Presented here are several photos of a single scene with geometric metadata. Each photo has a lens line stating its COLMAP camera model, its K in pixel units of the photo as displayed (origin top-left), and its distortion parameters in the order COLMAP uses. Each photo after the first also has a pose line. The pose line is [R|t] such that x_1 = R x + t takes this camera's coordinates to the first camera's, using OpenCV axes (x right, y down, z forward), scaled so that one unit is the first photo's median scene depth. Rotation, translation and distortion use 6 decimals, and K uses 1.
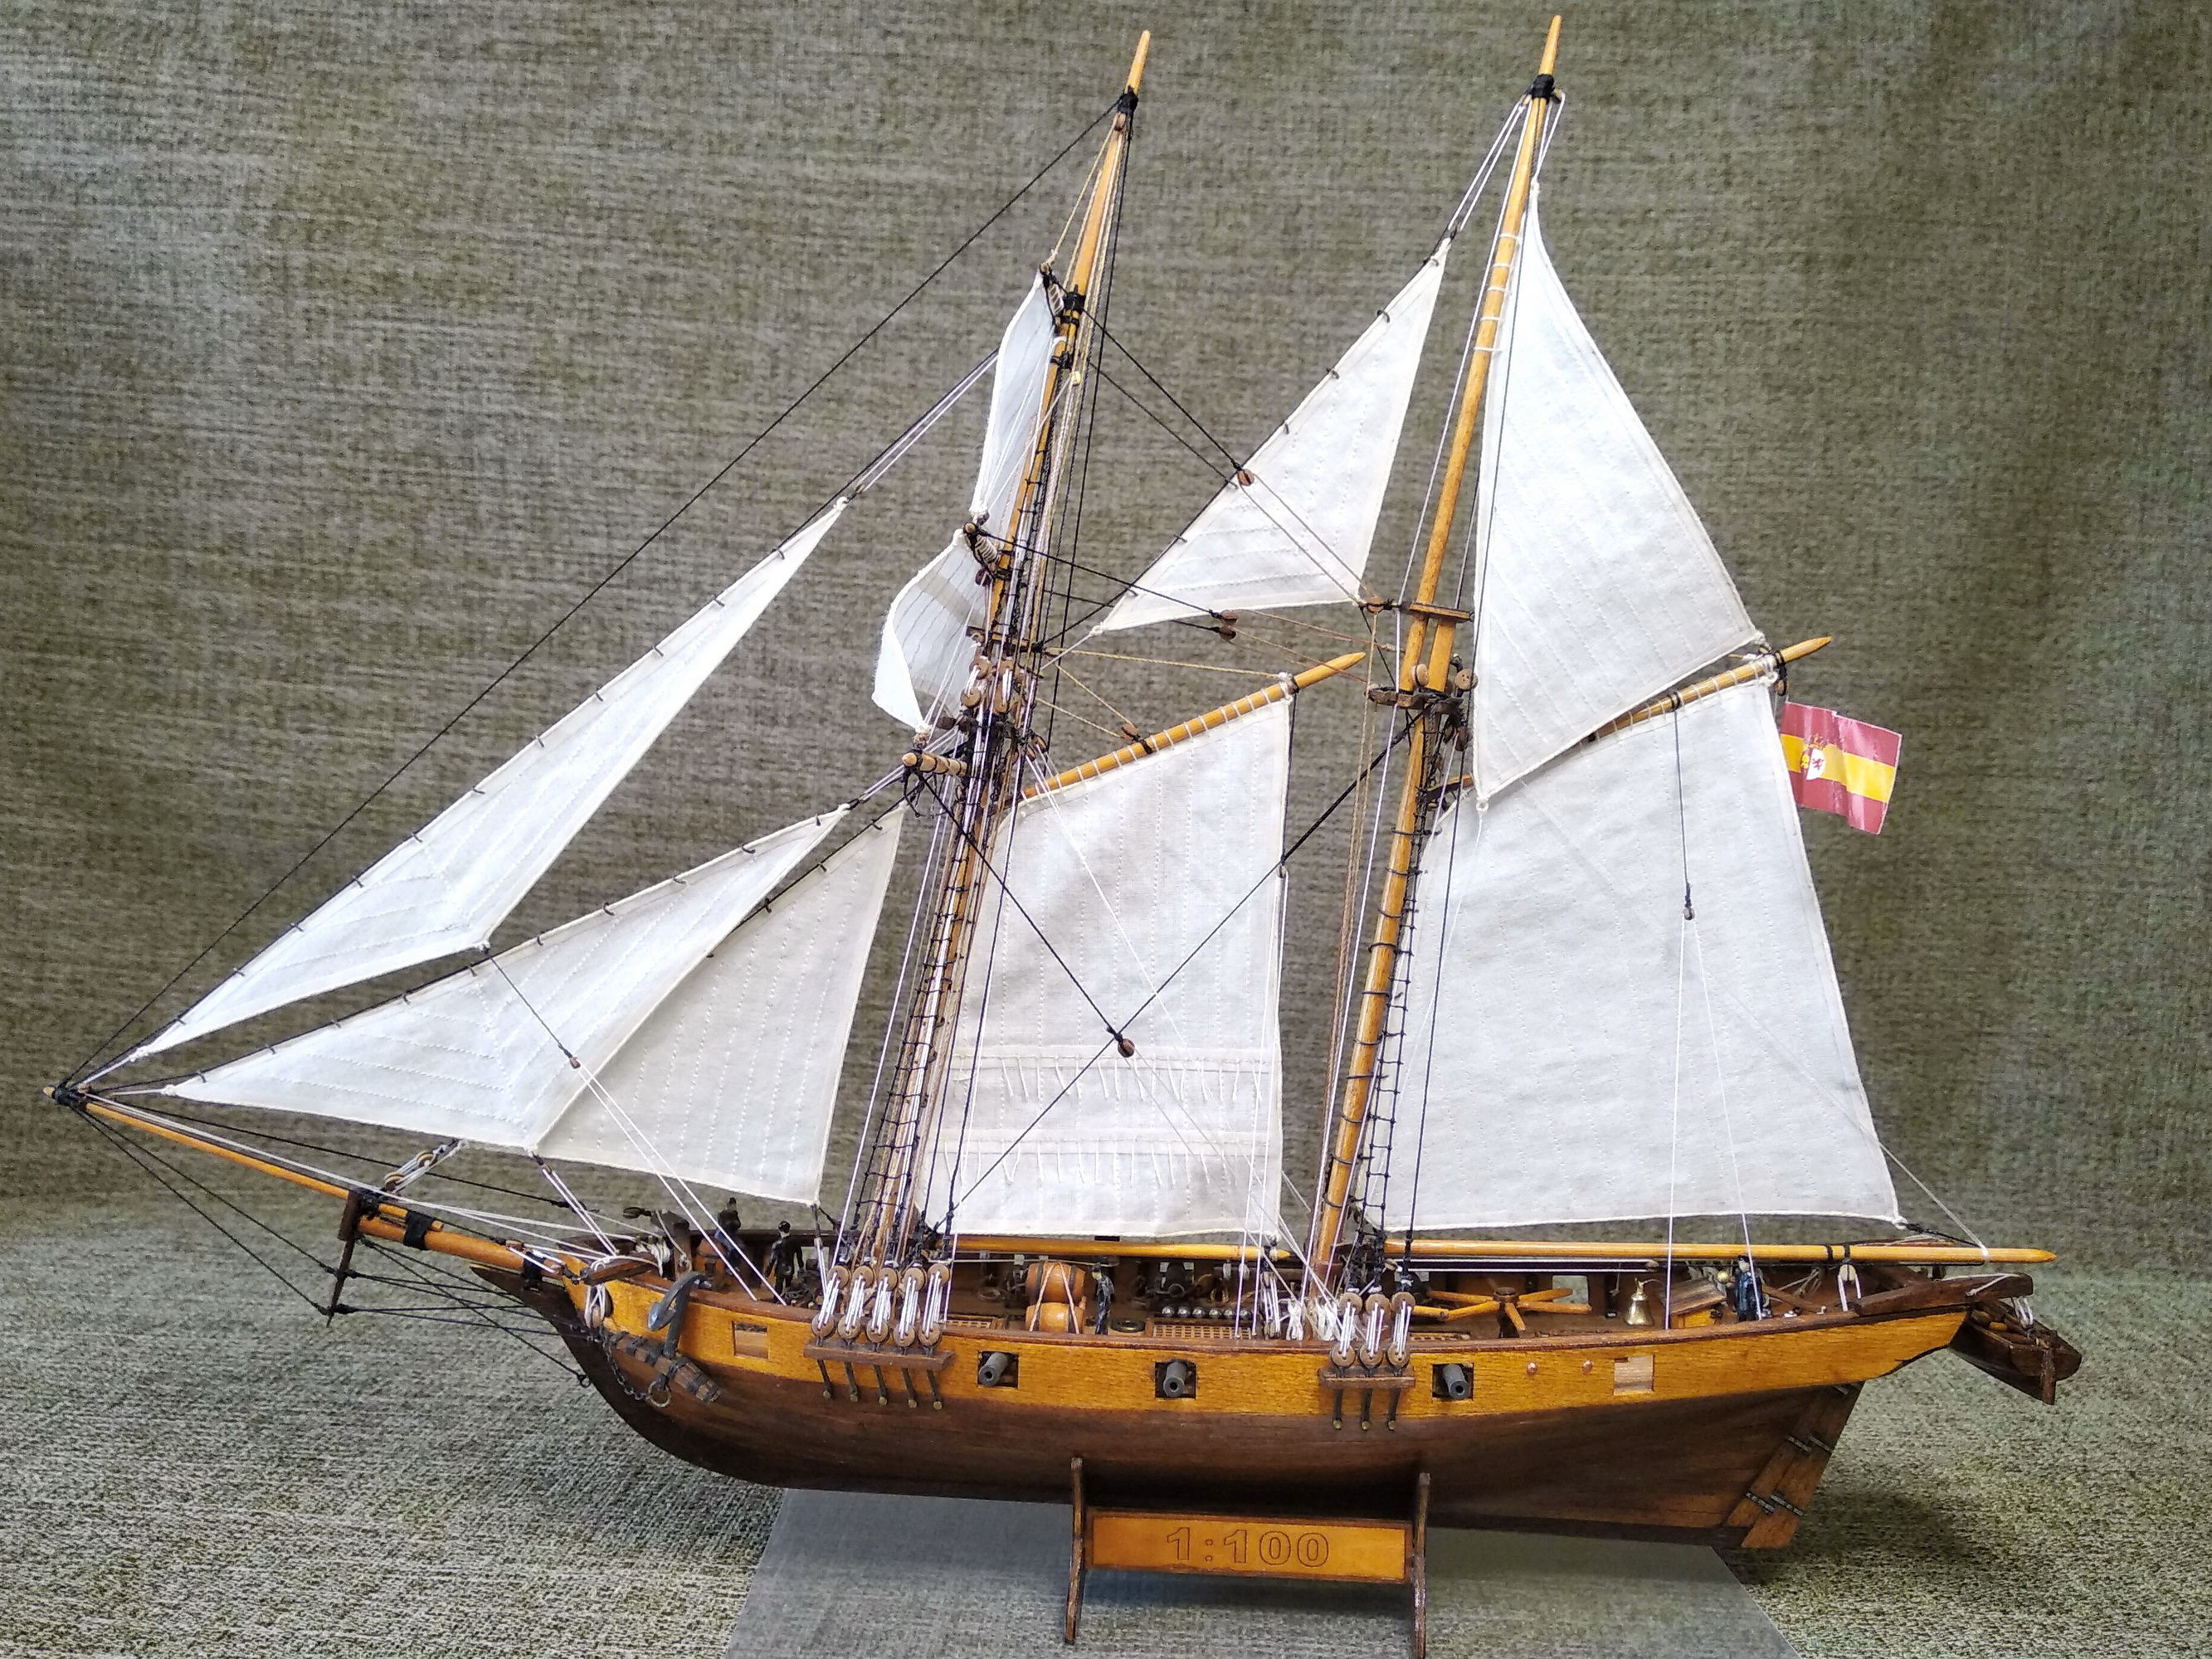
lens RADIAL K [[1727.1, 0, 1113.7], [0, 1727.1, 853.8], [0, 0, 1]] dist [0.010829, -0.040839]
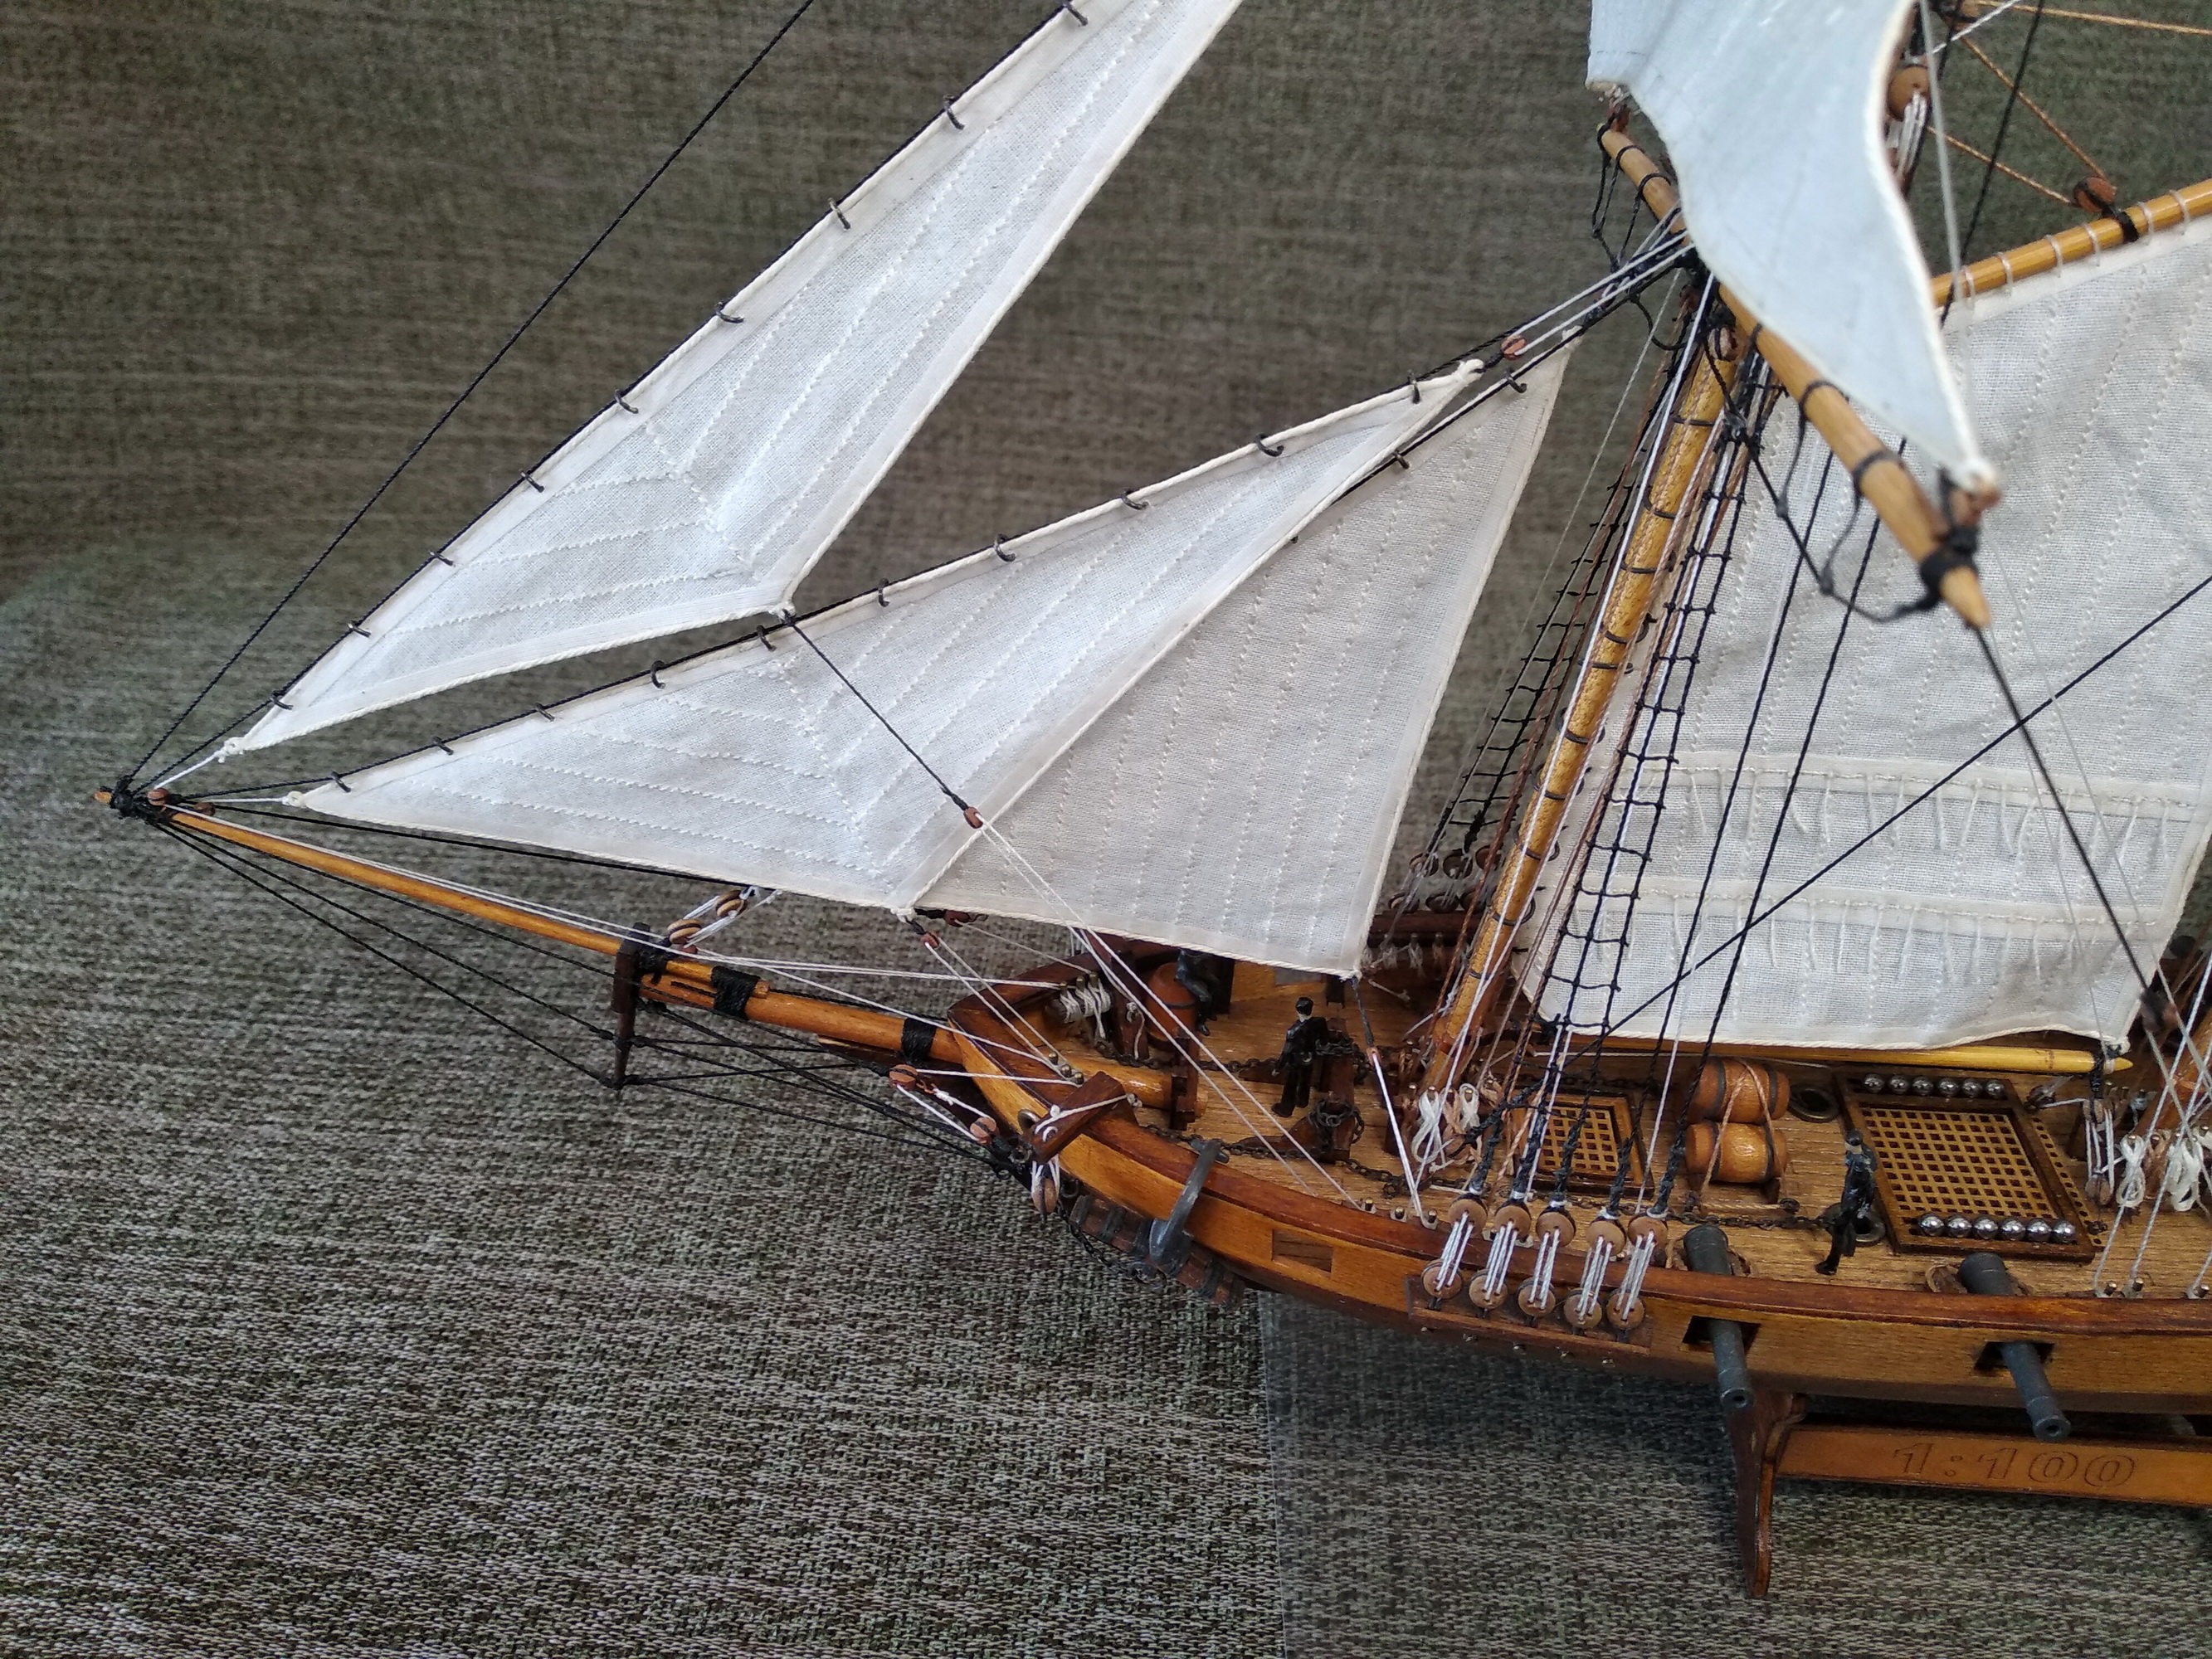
lens RADIAL K [[1727.1, 0, 1157.2], [0, 1727.1, 763.1], [0, 0, 1]] dist [0.010829, -0.040839]
pose [[0.998900, 0.000844, -0.046891, -0.117653], [0.022218, 0.872003, 0.488996, -0.093092], [0.041302, -0.489499, 0.871025, 0.267624]]
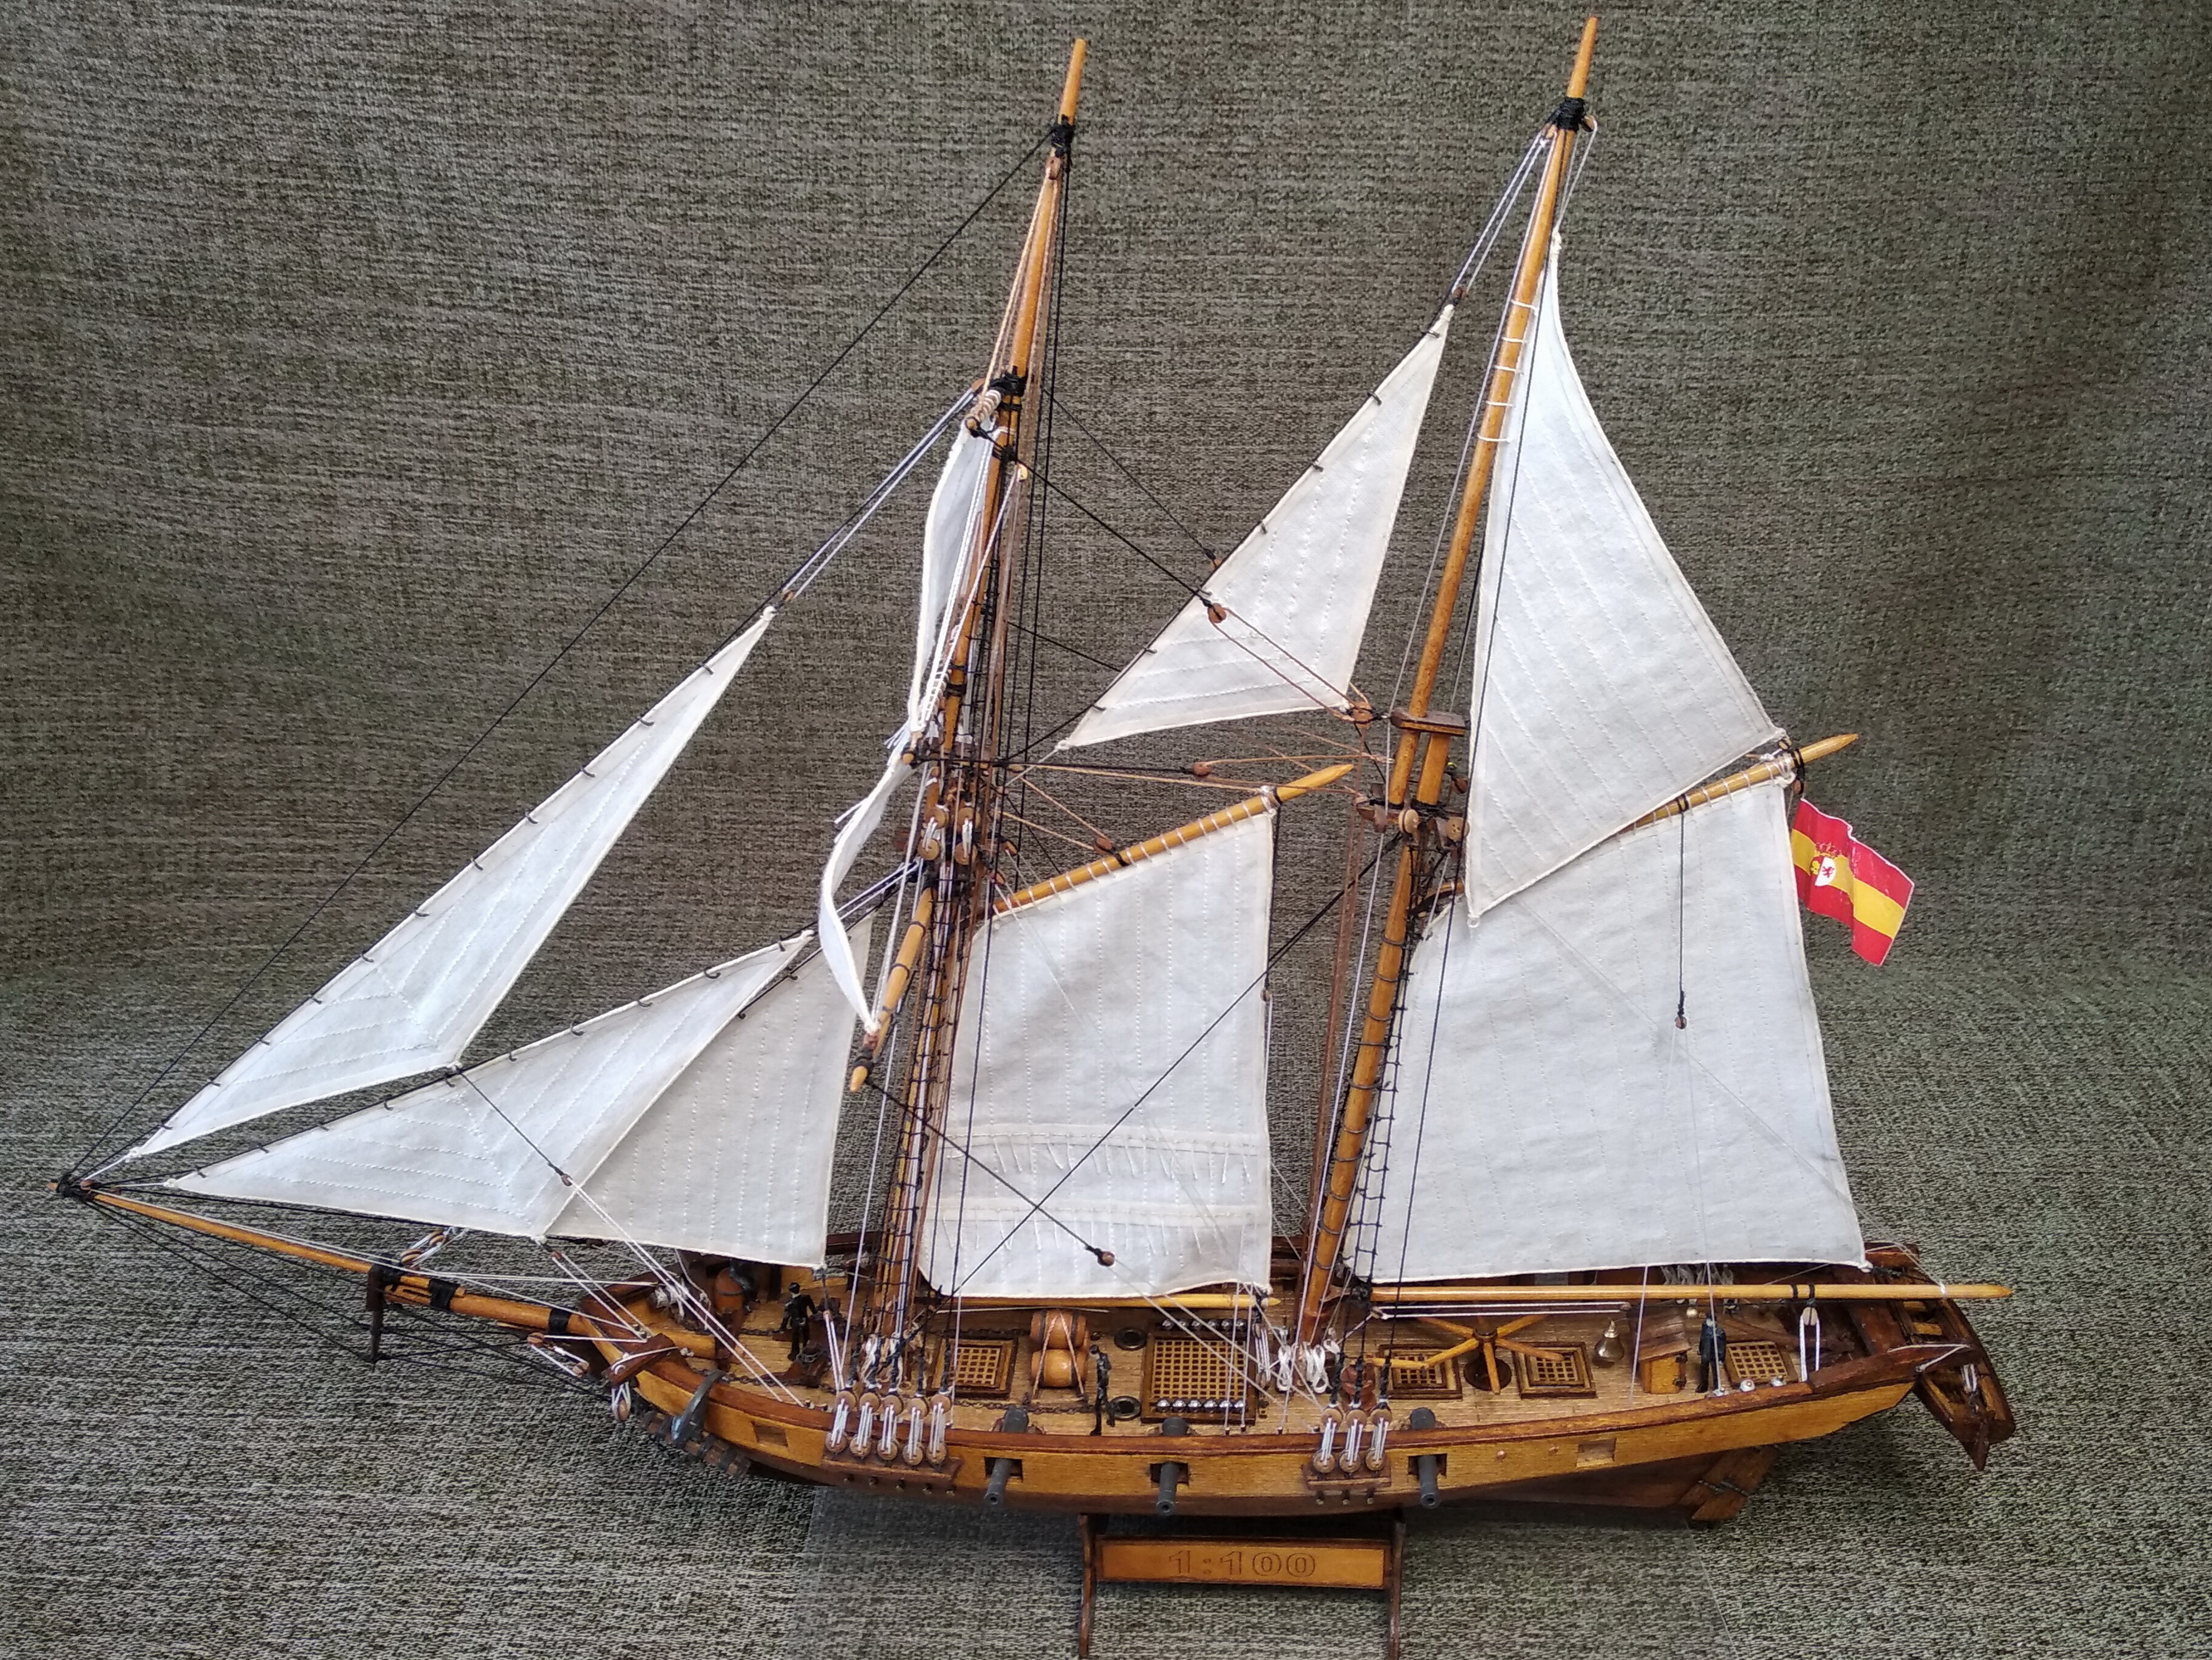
lens RADIAL K [[1759.6, 0, 1179.0], [0, 1759.6, 829.4], [0, 0, 1]] dist [0.017727, -0.040180]
pose [[0.999389, -0.034920, 0.001646, 0.026188], [0.032091, 0.935050, 0.353059, -0.222546], [-0.013868, -0.352791, 0.935599, 0.055442]]
